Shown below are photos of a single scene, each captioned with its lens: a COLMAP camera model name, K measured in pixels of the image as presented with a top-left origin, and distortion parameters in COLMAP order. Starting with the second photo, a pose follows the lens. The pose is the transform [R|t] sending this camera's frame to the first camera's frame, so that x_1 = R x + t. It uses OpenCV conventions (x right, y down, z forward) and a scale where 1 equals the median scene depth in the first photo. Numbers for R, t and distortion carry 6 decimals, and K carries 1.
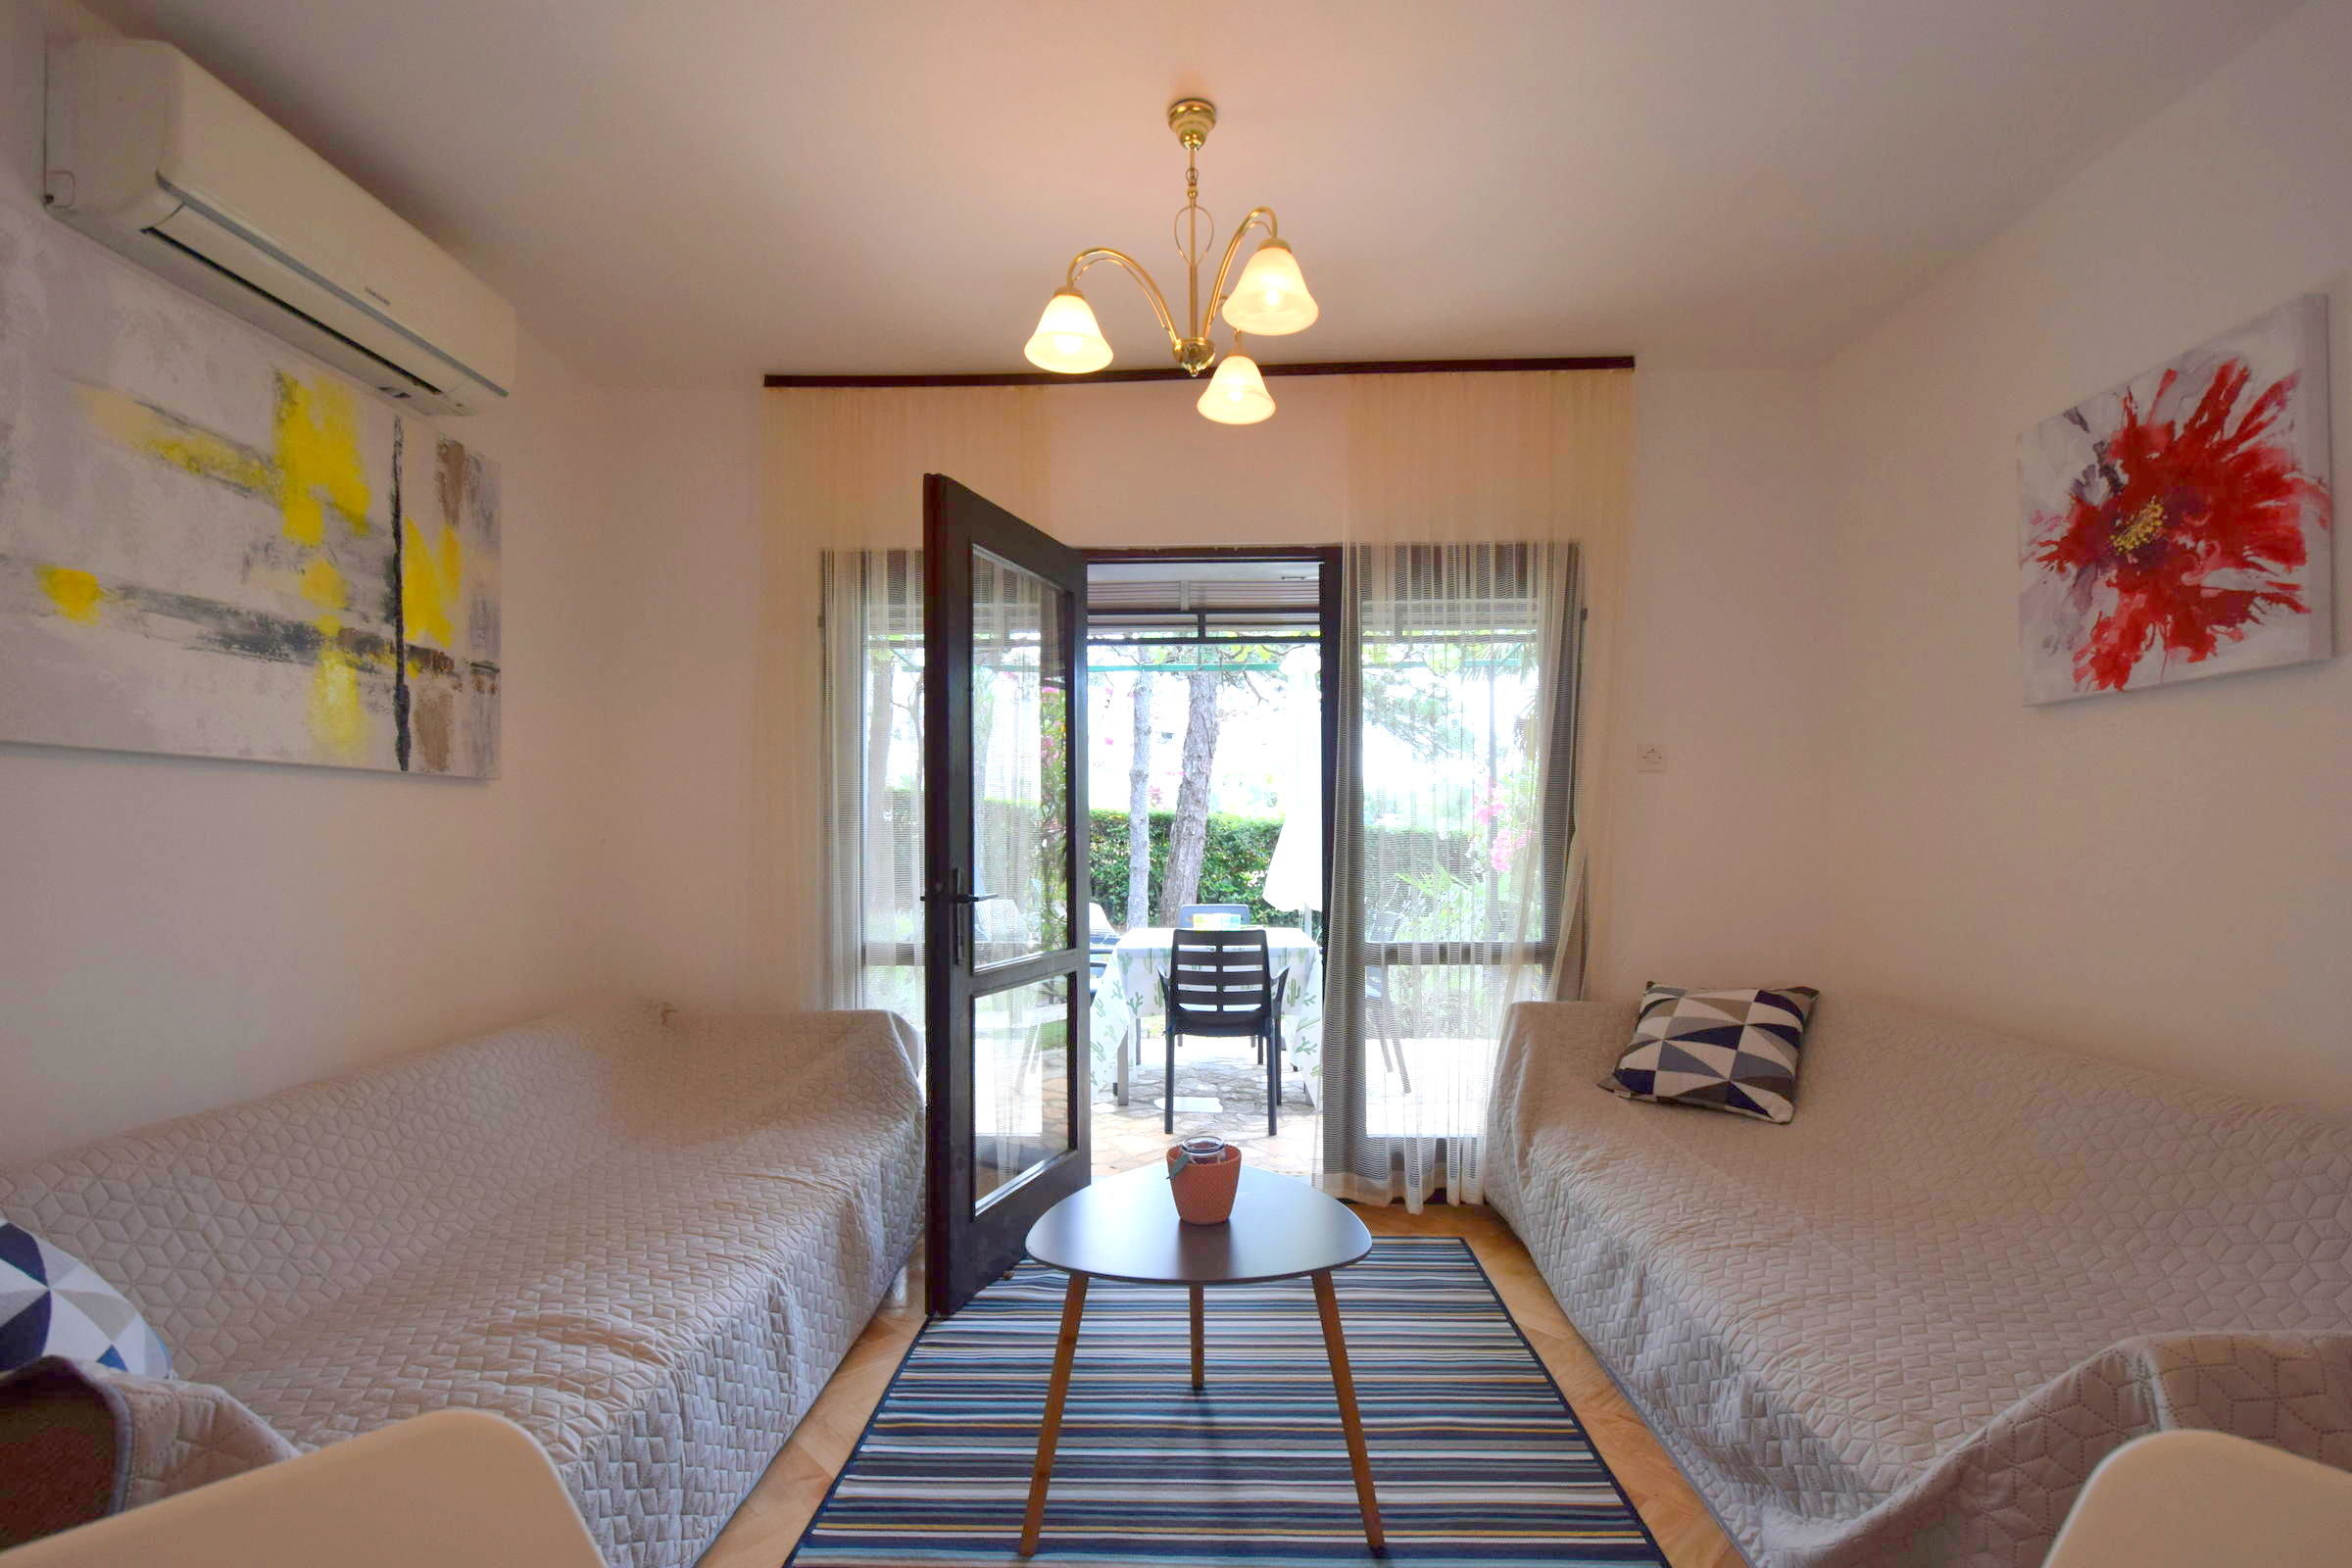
lens RADIAL K [[1029.5, 0, 1182.3], [0, 1029.5, 816.3], [0, 0, 1]] dist [0.013249, -0.011249]
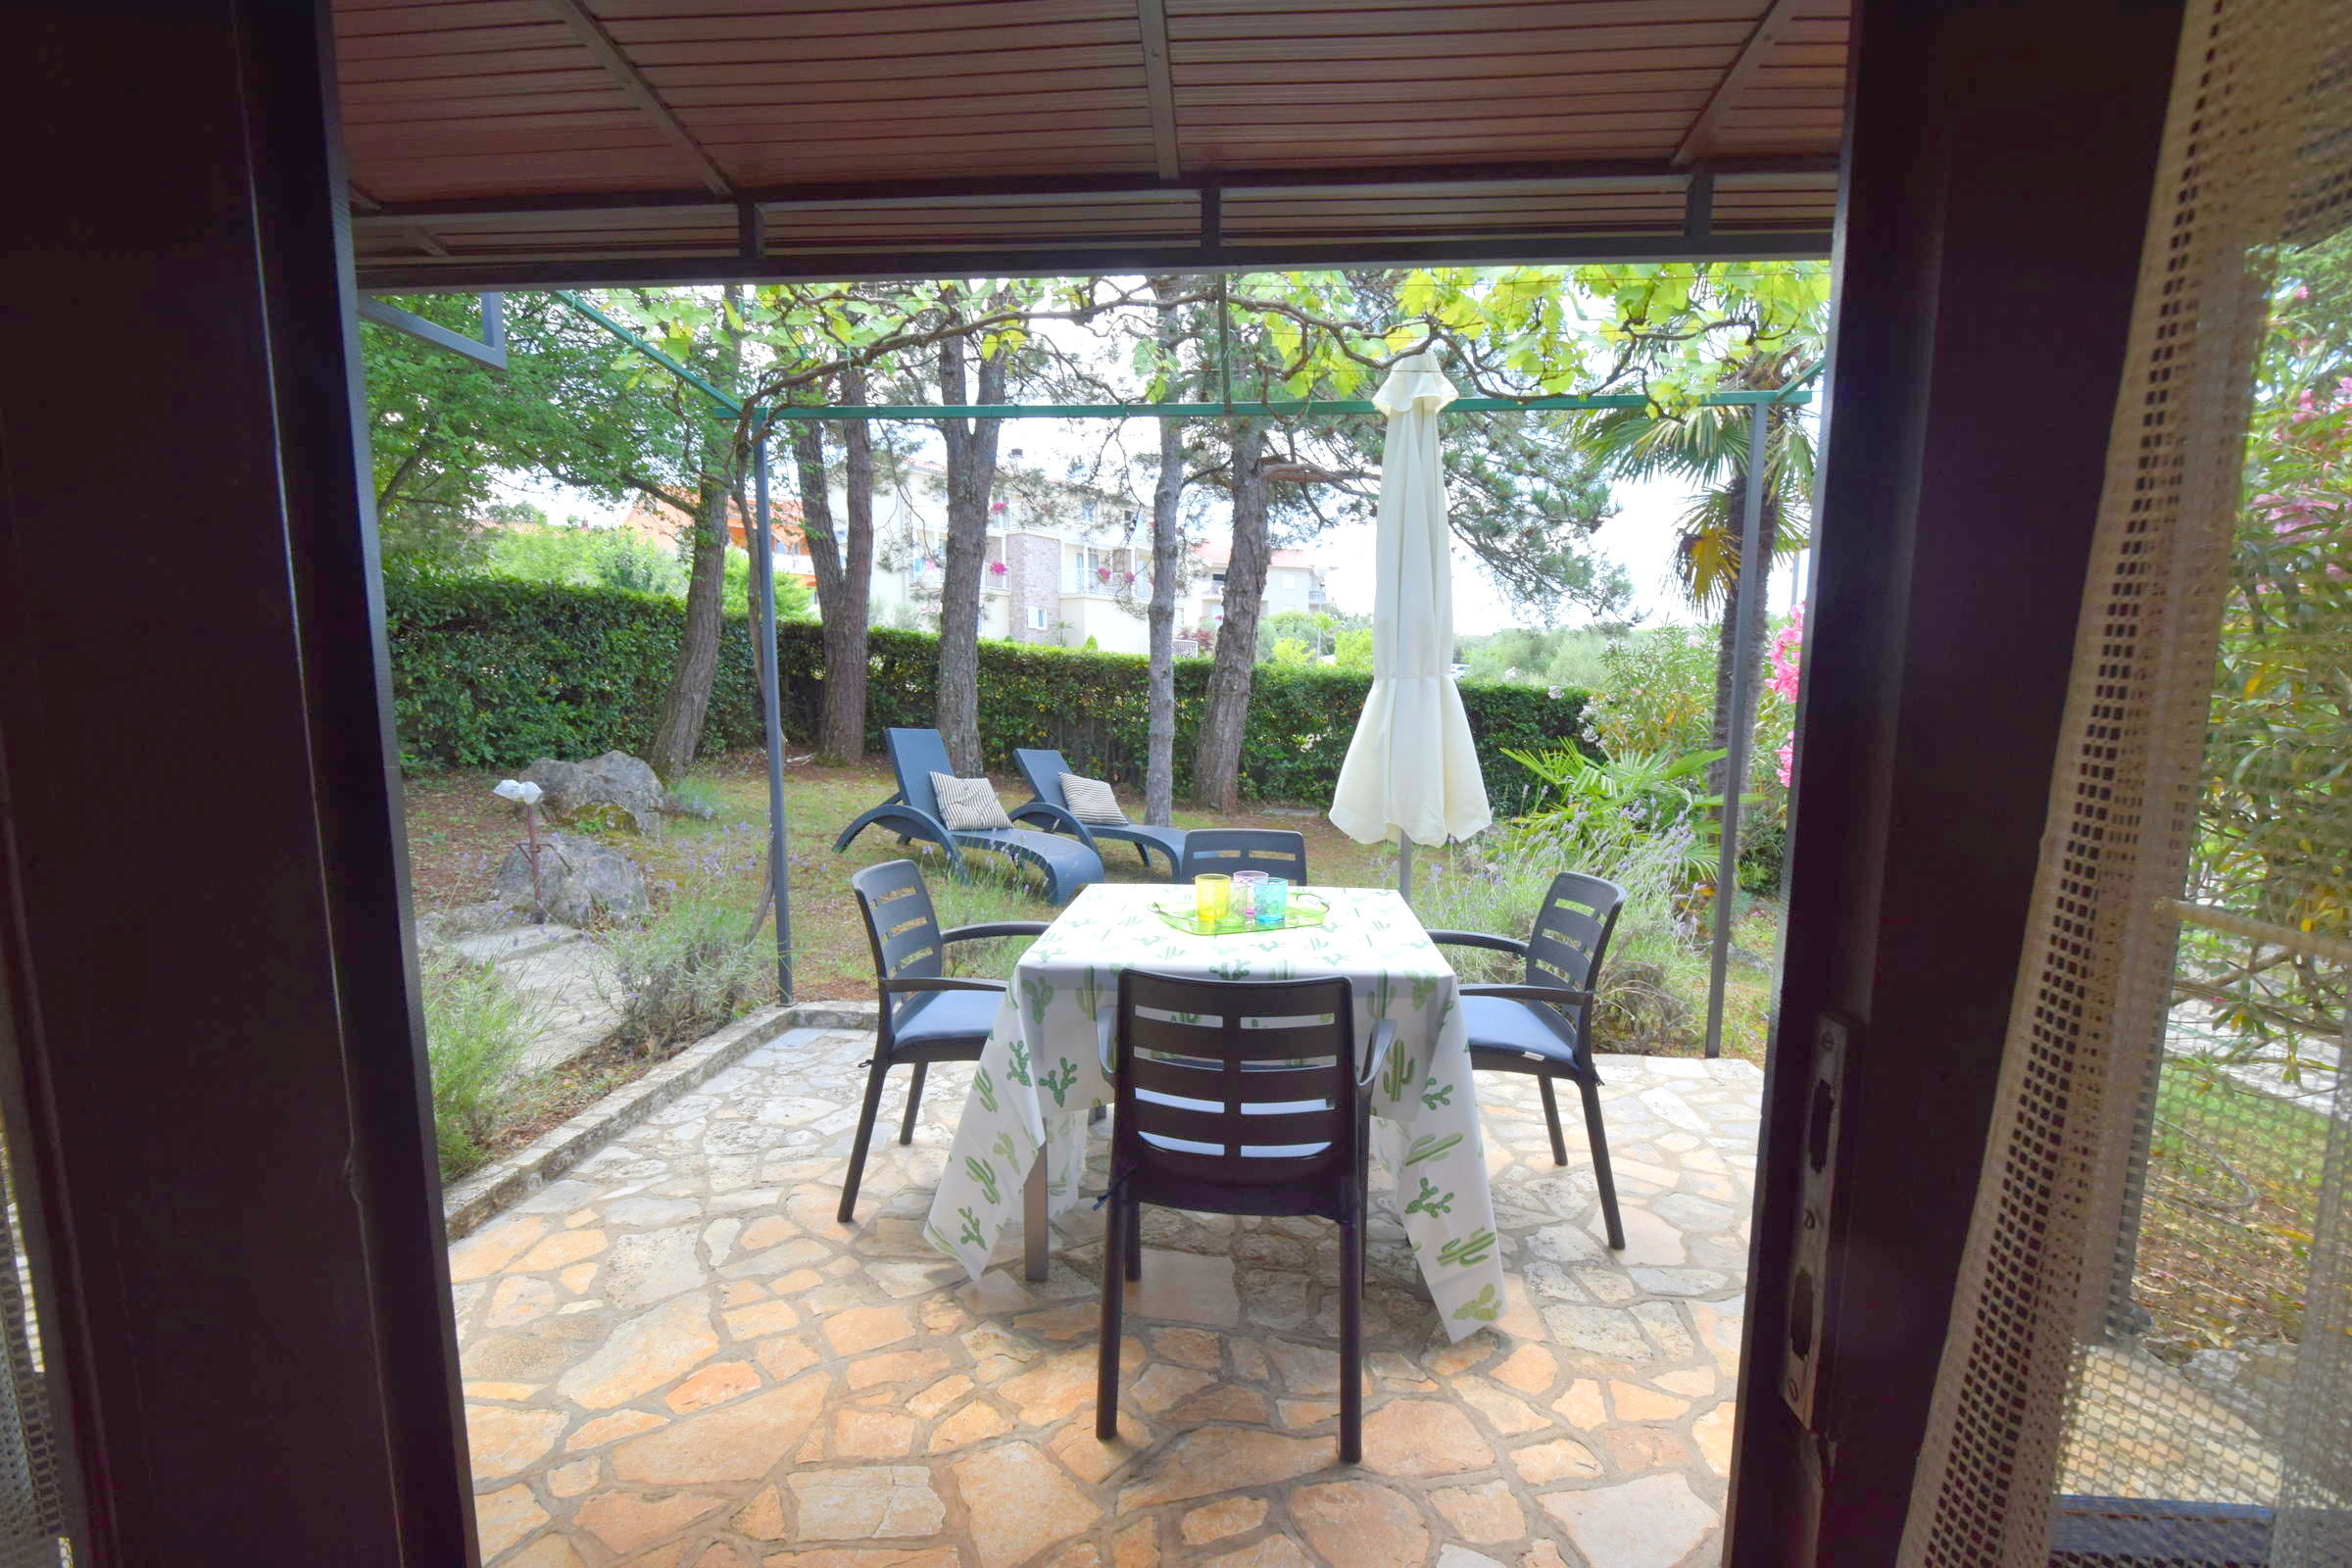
lens RADIAL K [[1029.5, 0, 1182.3], [0, 1029.5, 816.3], [0, 0, 1]] dist [0.013249, -0.011249]
pose [[0.998668, 0.017780, -0.048445, 0.069860], [-0.010403, 0.988862, 0.148471, -0.022694], [0.050545, -0.147769, 0.987730, 1.230276]]
